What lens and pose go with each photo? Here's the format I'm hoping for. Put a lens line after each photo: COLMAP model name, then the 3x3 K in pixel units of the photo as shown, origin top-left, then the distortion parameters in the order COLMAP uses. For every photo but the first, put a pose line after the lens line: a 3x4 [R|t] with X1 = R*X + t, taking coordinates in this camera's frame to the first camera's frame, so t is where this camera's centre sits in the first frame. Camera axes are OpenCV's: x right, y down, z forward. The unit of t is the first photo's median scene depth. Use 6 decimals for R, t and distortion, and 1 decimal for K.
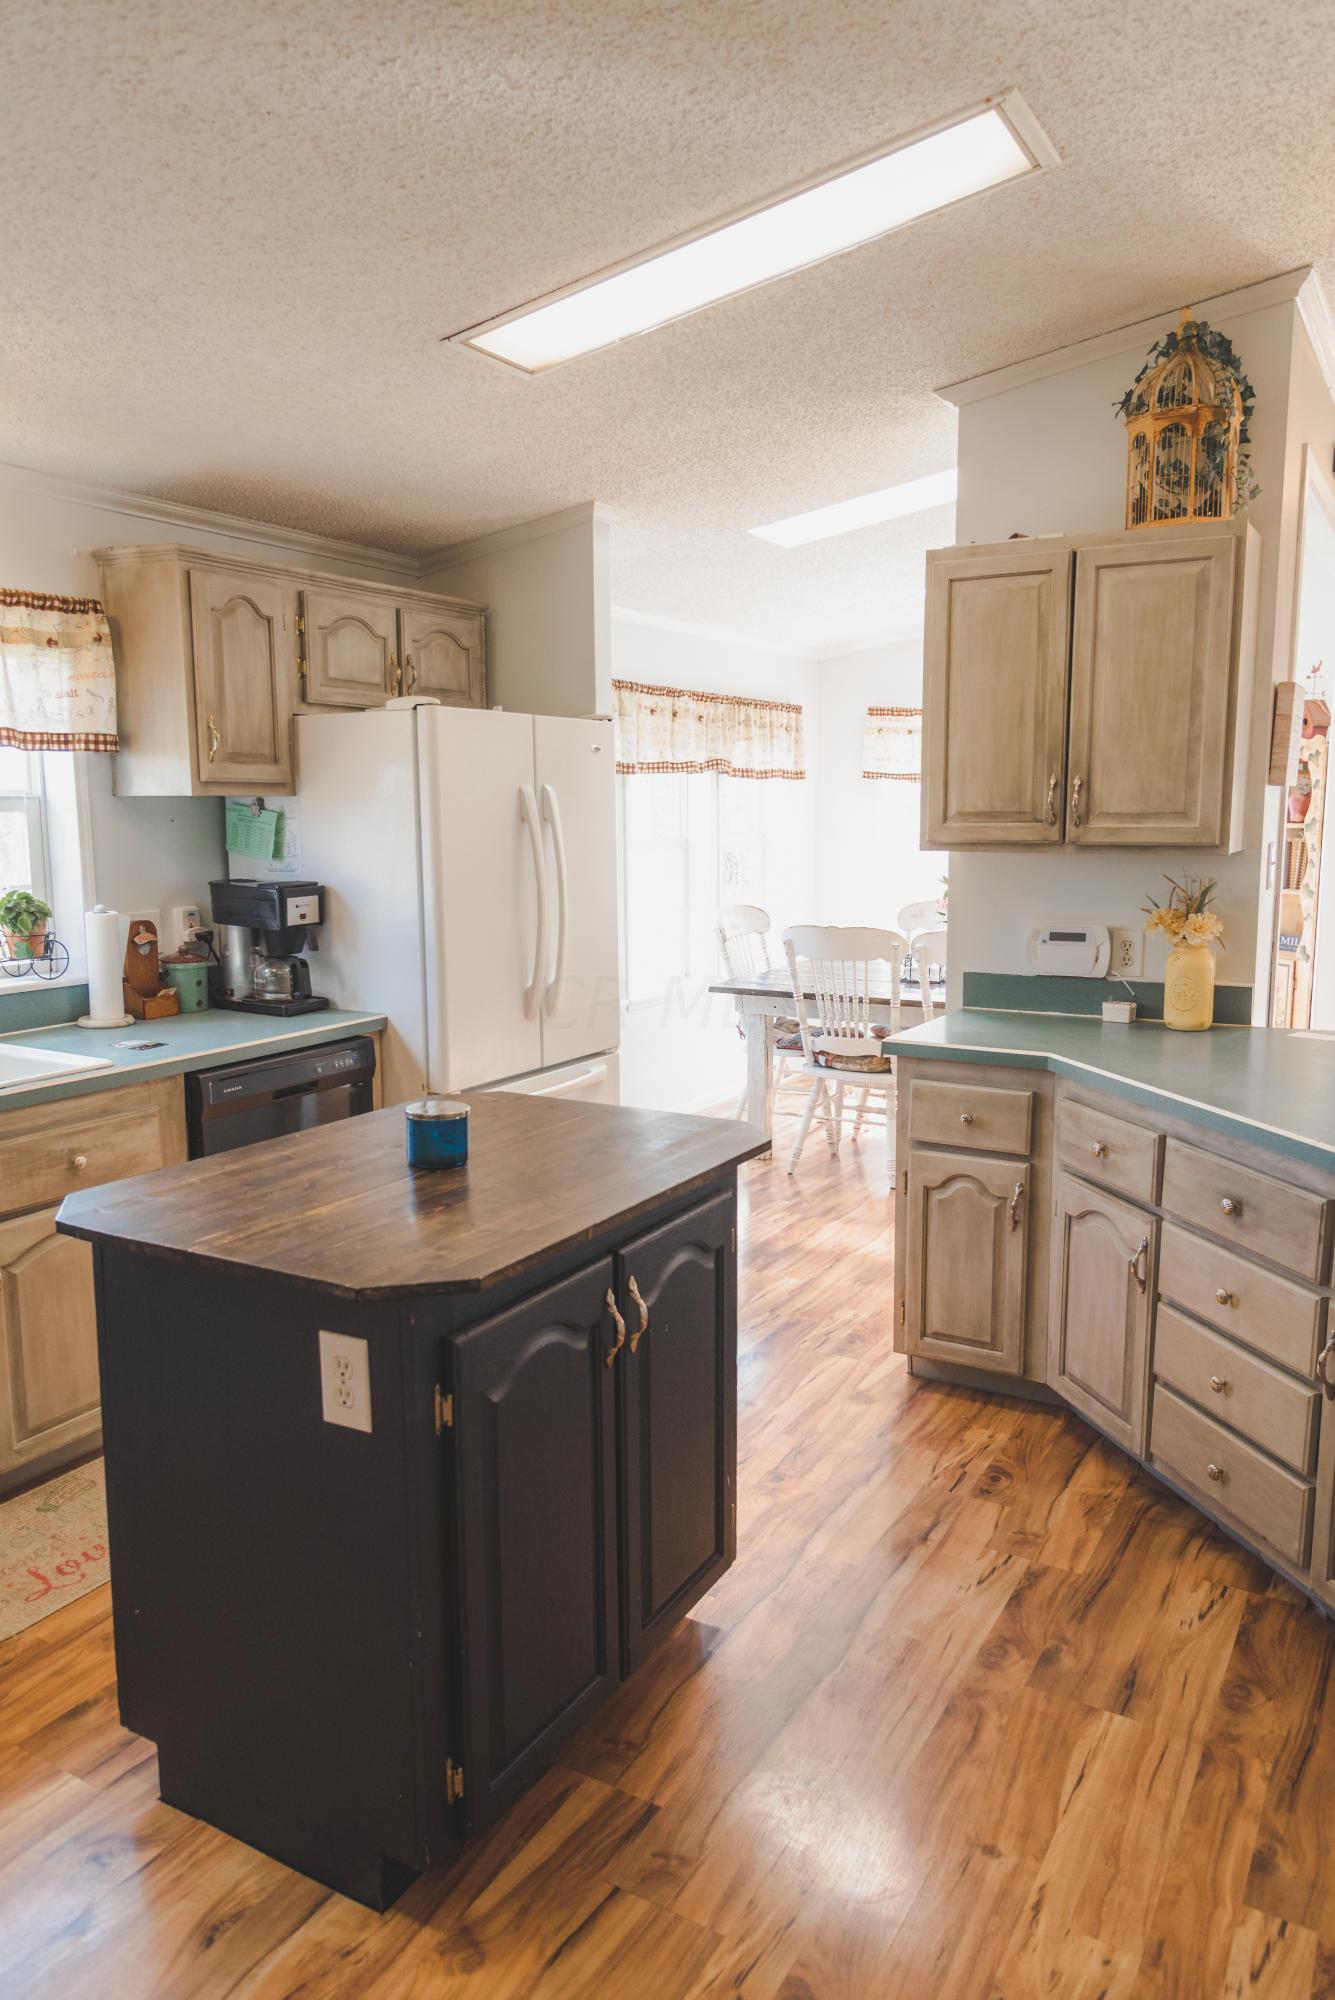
lens RADIAL K [[1341.3, 0, 670.2], [0, 1341.3, 996.9], [0, 0, 1]] dist [0.026397, -0.022527]
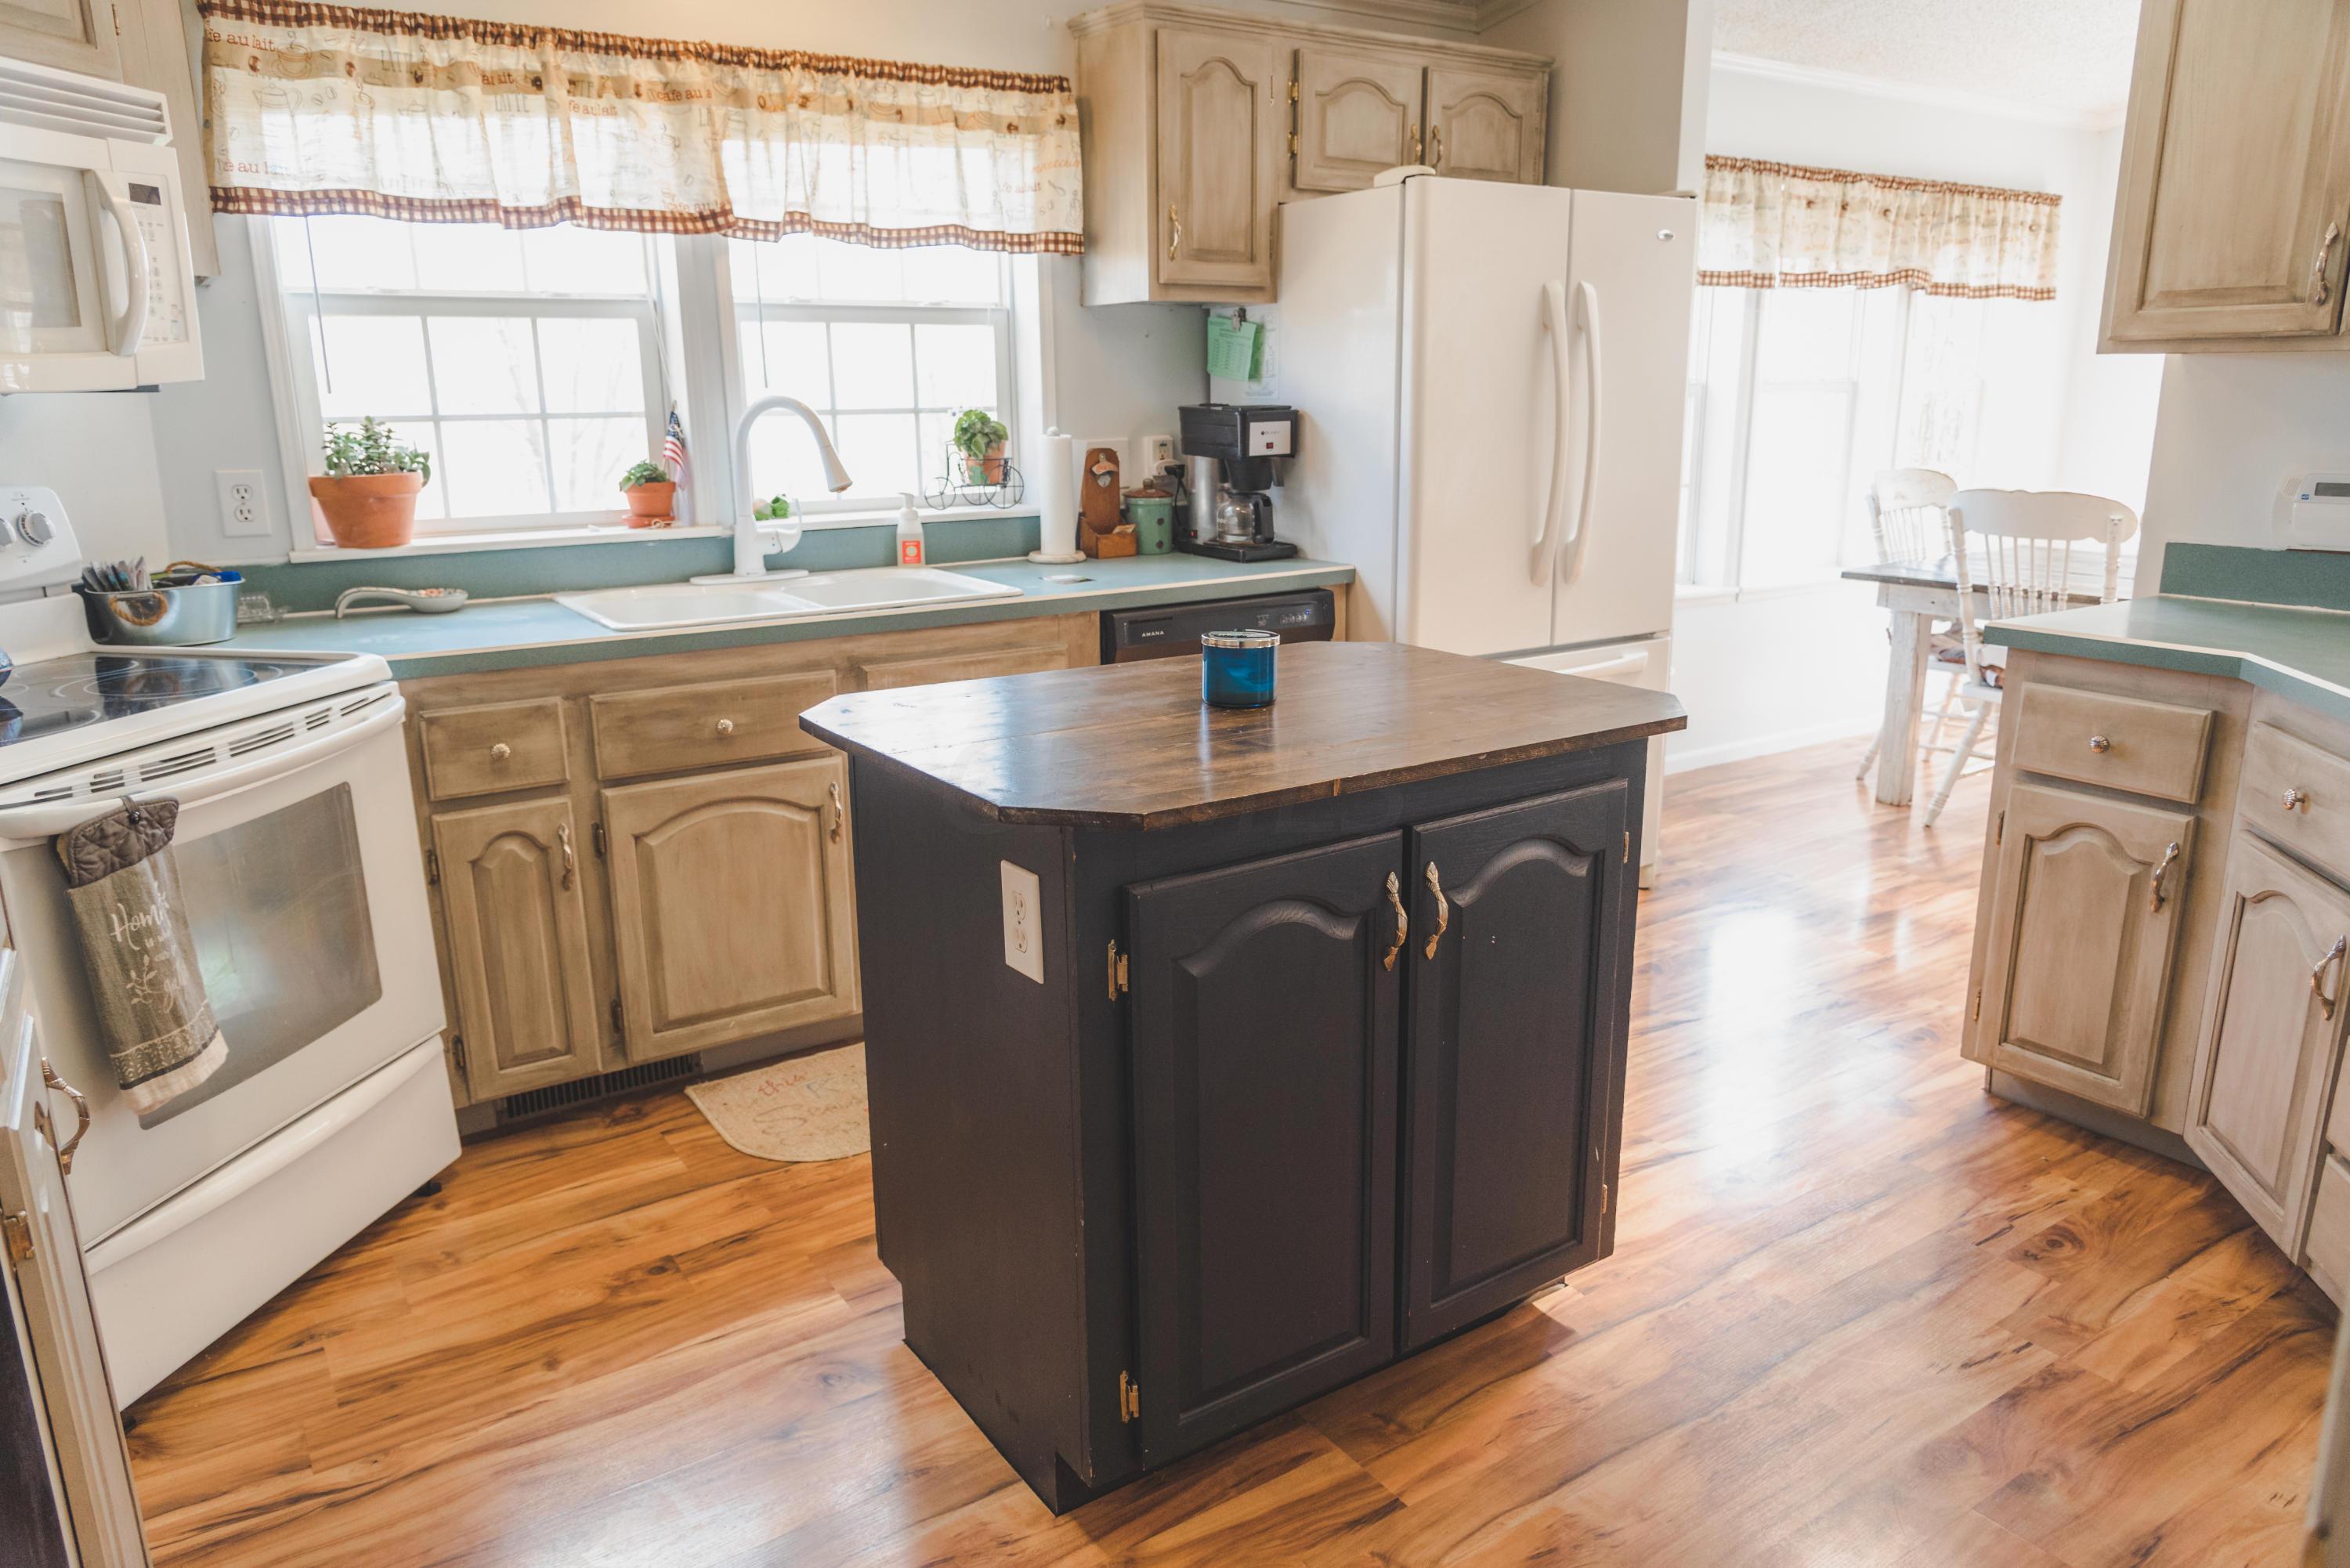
lens RADIAL K [[1543.1, 0, 1180.2], [0, 1543.1, 775.3], [0, 0, 1]] dist [-0.003827, -0.002408]
pose [[0.902882, 0.101593, -0.417711, 0.113728], [-0.053889, 0.990757, 0.124485, 0.030753], [0.426497, -0.089886, 0.900012, 0.079169]]
